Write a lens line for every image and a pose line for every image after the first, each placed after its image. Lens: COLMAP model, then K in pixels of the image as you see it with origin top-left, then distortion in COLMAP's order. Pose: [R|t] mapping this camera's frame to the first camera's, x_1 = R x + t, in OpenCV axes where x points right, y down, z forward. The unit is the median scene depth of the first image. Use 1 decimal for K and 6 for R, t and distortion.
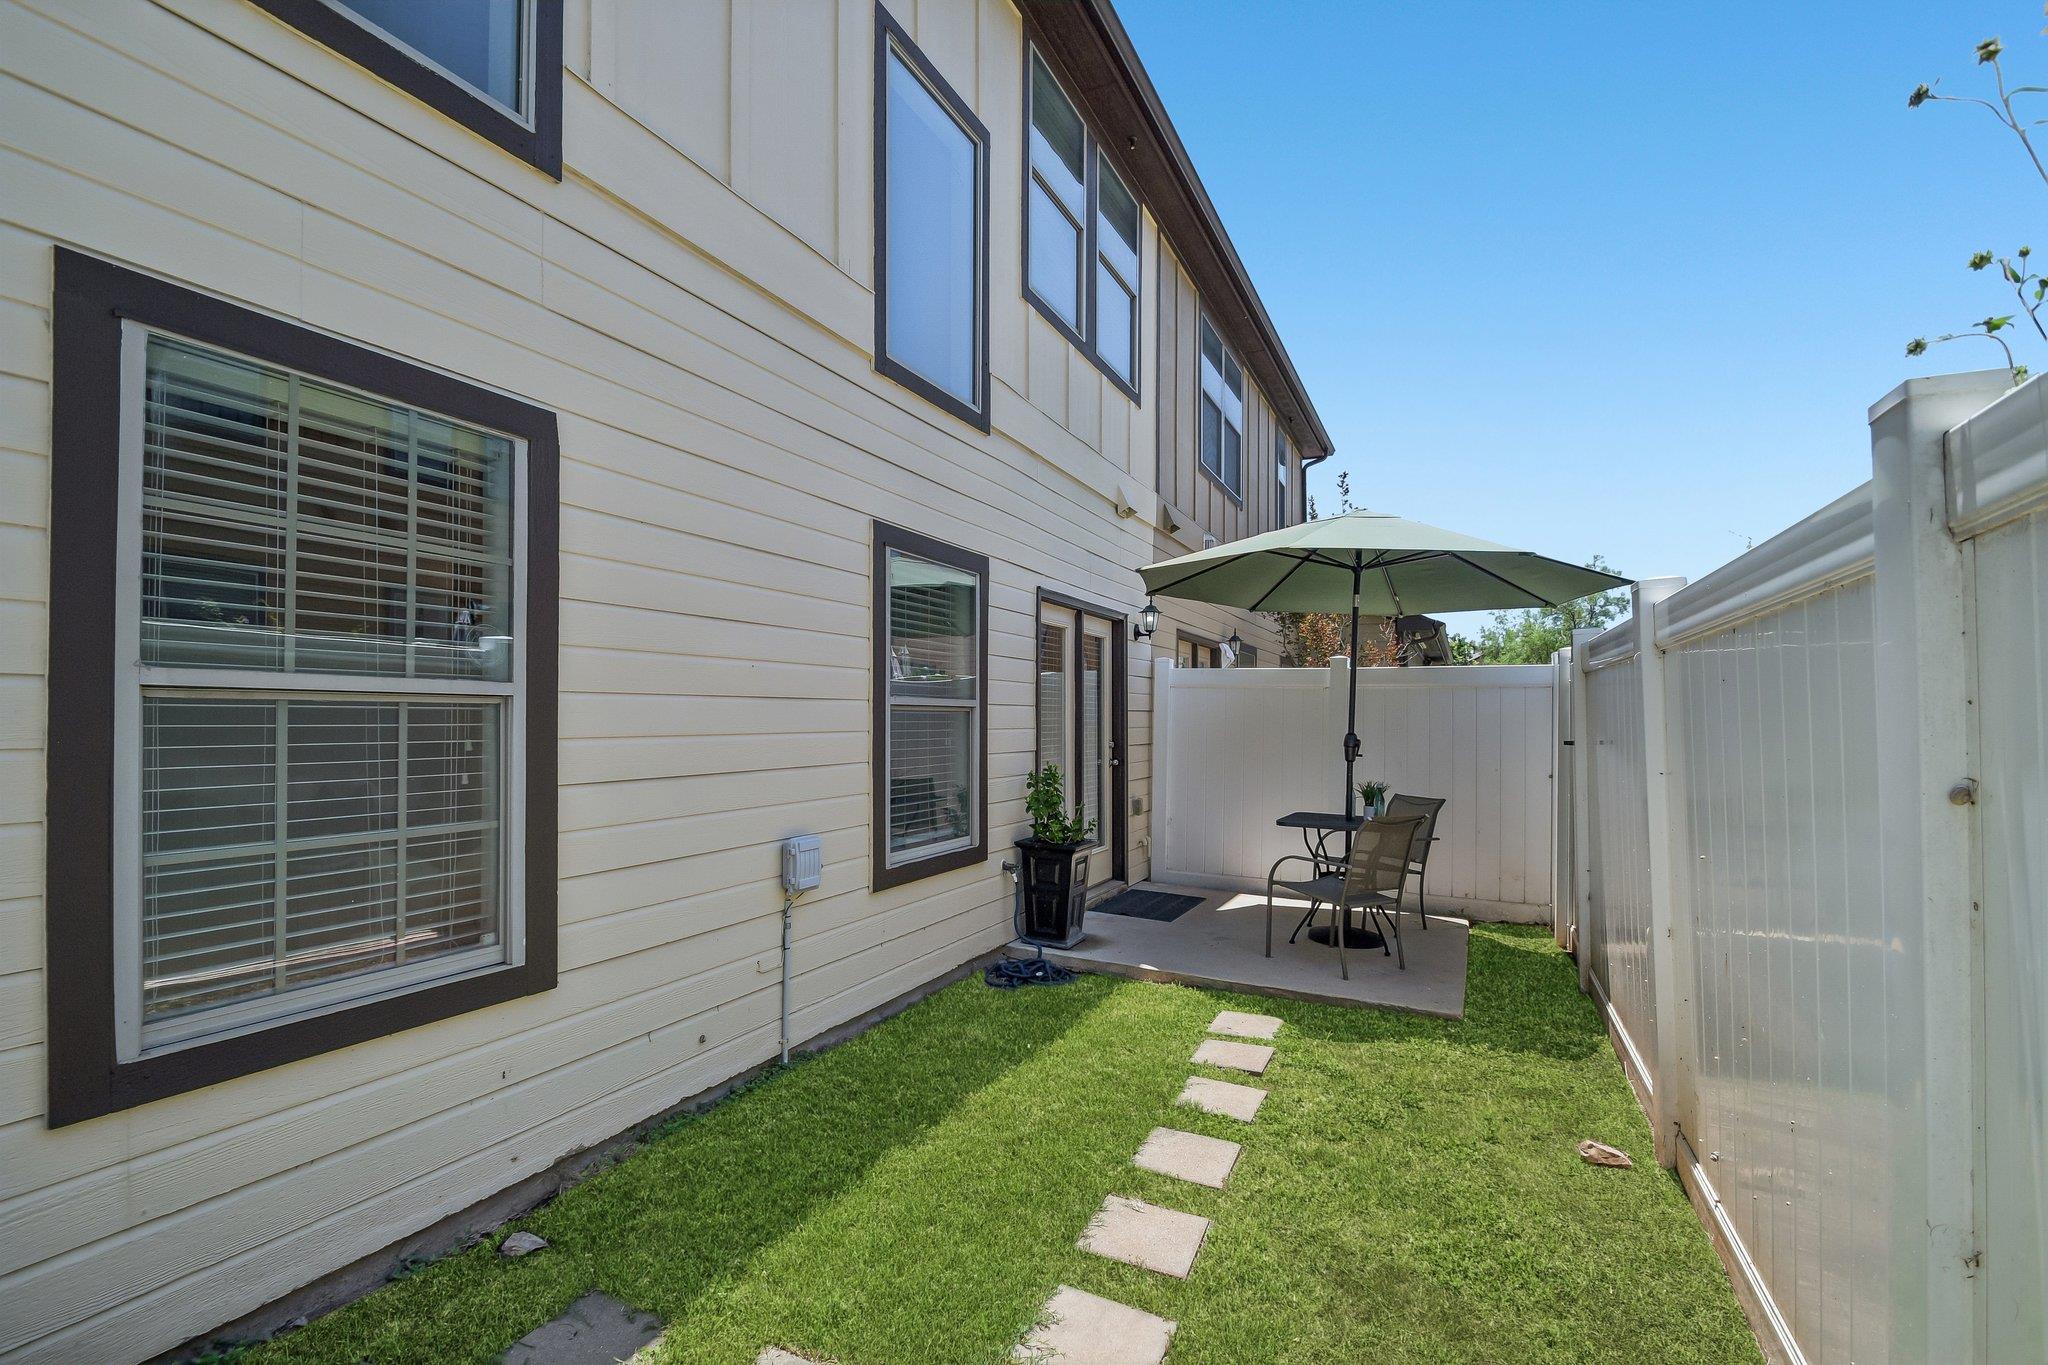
lens RADIAL K [[902.1, 0, 1017.0], [0, 902.1, 711.9], [0, 0, 1]] dist [0.018609, -0.015676]
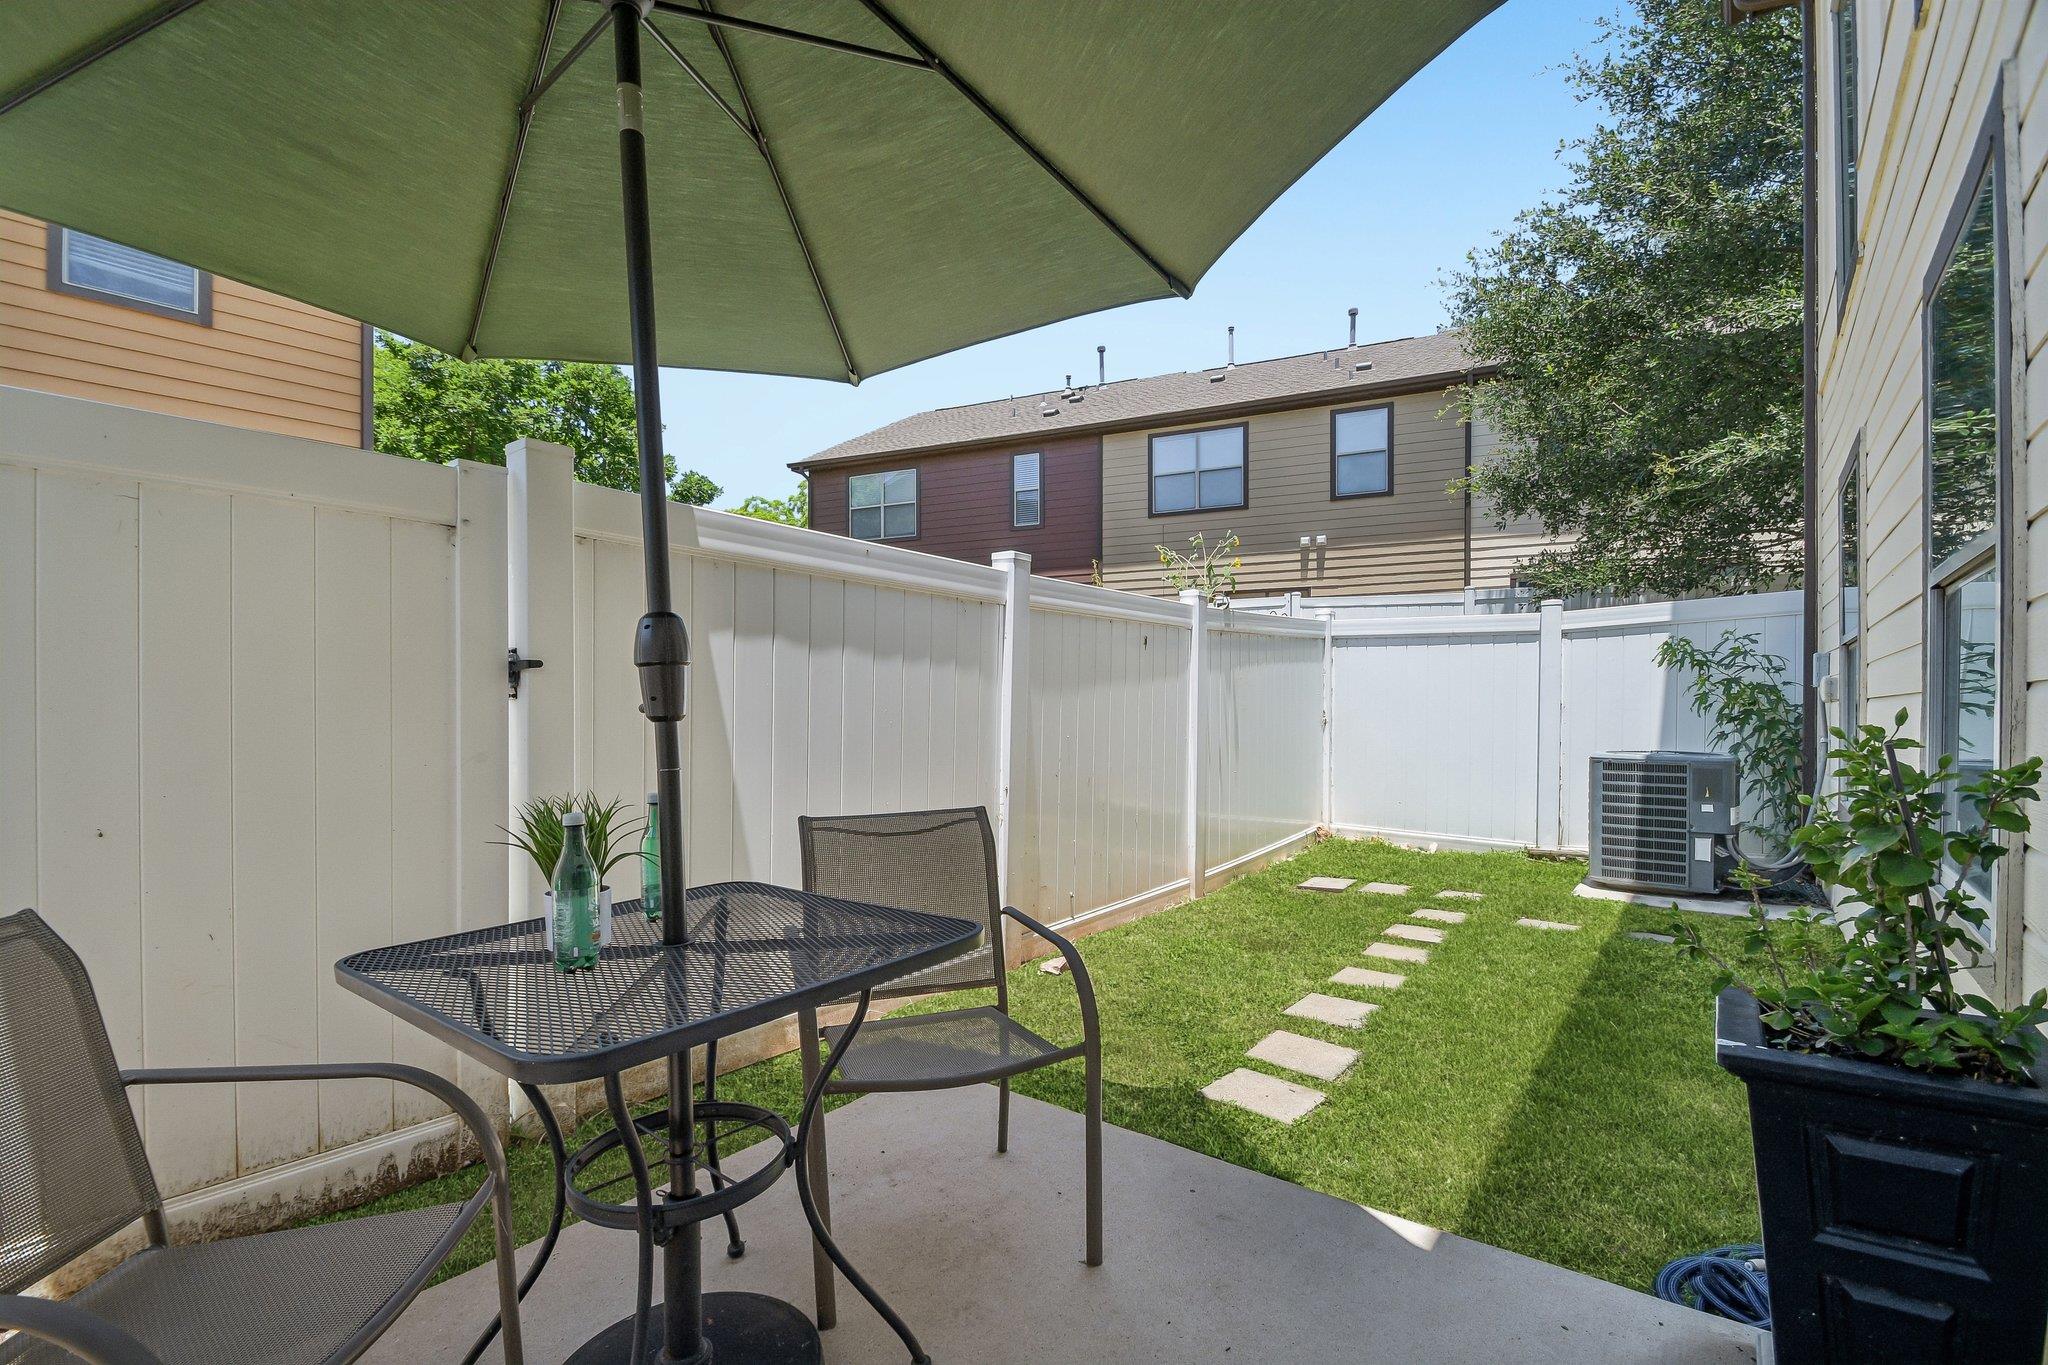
lens RADIAL K [[902.1, 0, 1017.0], [0, 902.1, 711.9], [0, 0, 1]] dist [0.018609, -0.015676]
pose [[-0.976777, -0.005836, 0.214178, 0.342392], [-0.005519, 0.999983, 0.002079, 0.081529], [-0.214186, 0.000848, -0.976792, 1.994429]]
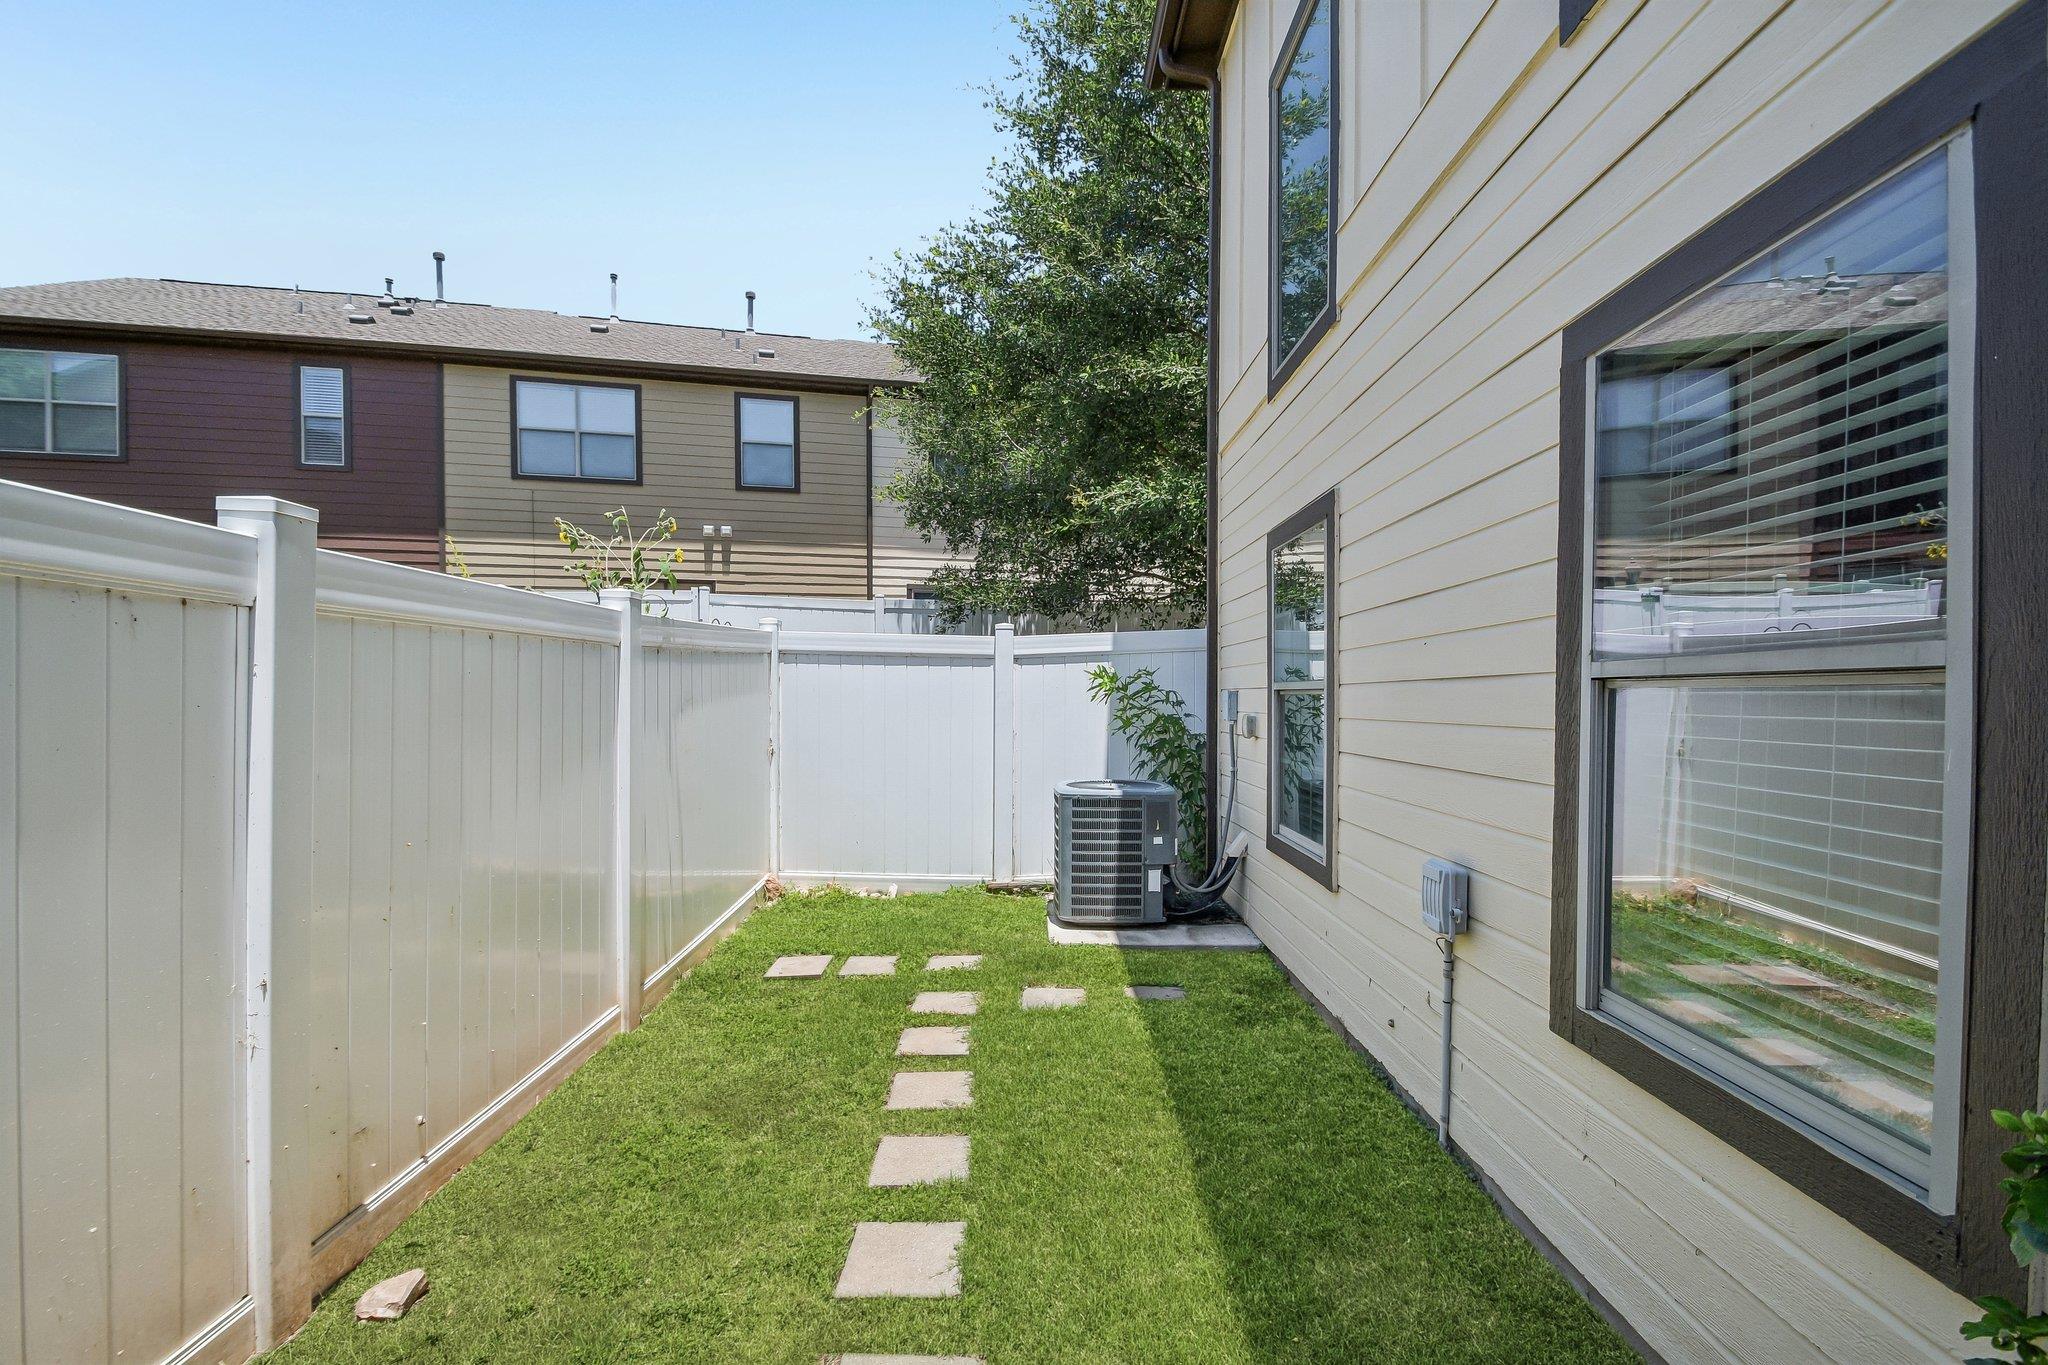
lens RADIAL K [[902.1, 0, 1017.0], [0, 902.1, 711.9], [0, 0, 1]] dist [0.018609, -0.015676]
pose [[-0.903051, 0.003740, -0.429516, 0.419796], [-0.001231, 0.999935, 0.011295, 0.004909], [0.429531, 0.010729, -0.902988, 1.579517]]
